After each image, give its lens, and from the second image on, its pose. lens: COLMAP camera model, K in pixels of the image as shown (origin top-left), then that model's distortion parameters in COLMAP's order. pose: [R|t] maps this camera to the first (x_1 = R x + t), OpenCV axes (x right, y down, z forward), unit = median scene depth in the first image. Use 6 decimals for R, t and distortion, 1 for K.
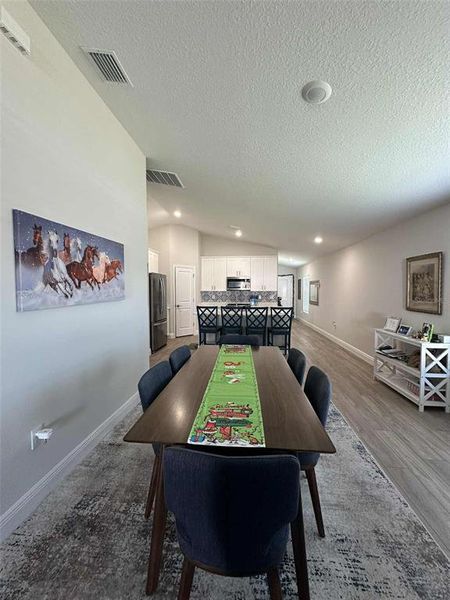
lens RADIAL K [[240.0, 0, 225.0], [0, 240.0, 300.0], [0, 0, 1]] dist [-0.000415, 0.000173]
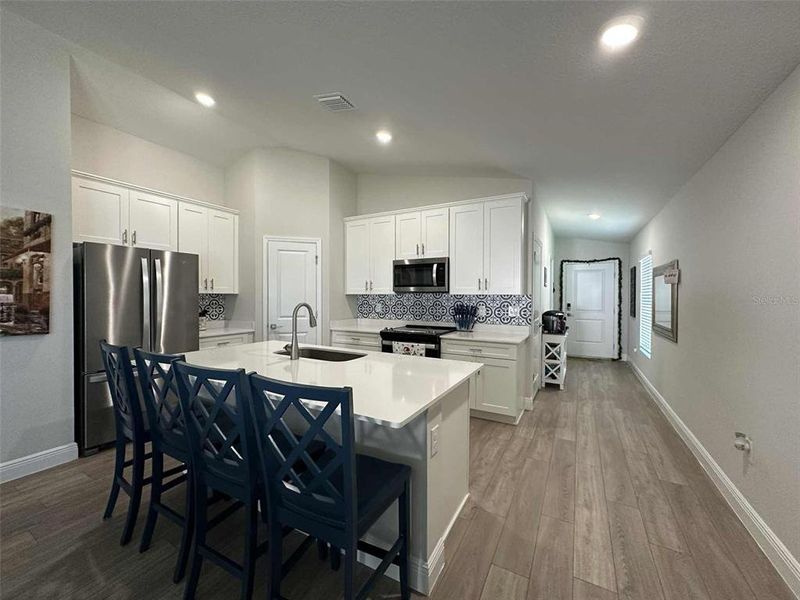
lens RADIAL K [[320.0, 0, 400.0], [0, 320.0, 300.0], [0, 0, 1]] dist [-0.000415, 0.000173]
pose [[0.914085, 0.008647, -0.405431, 0.238754], [-0.020707, 0.999464, -0.025371, -0.013290], [0.404994, 0.031586, 0.913774, 0.489102]]
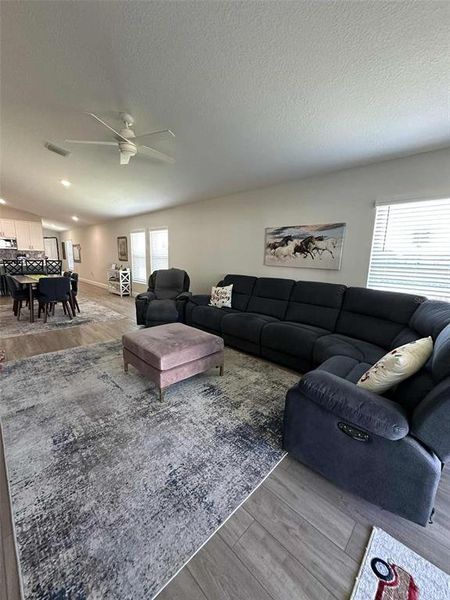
lens RADIAL K [[240.0, 0, 225.0], [0, 240.0, 300.0], [0, 0, 1]] dist [-0.000415, 0.000173]
pose [[0.628725, -0.115241, 0.769041, -0.192654], [0.002790, 0.989286, 0.145963, 0.037883], [-0.777623, -0.089625, 0.622310, -0.573676]]
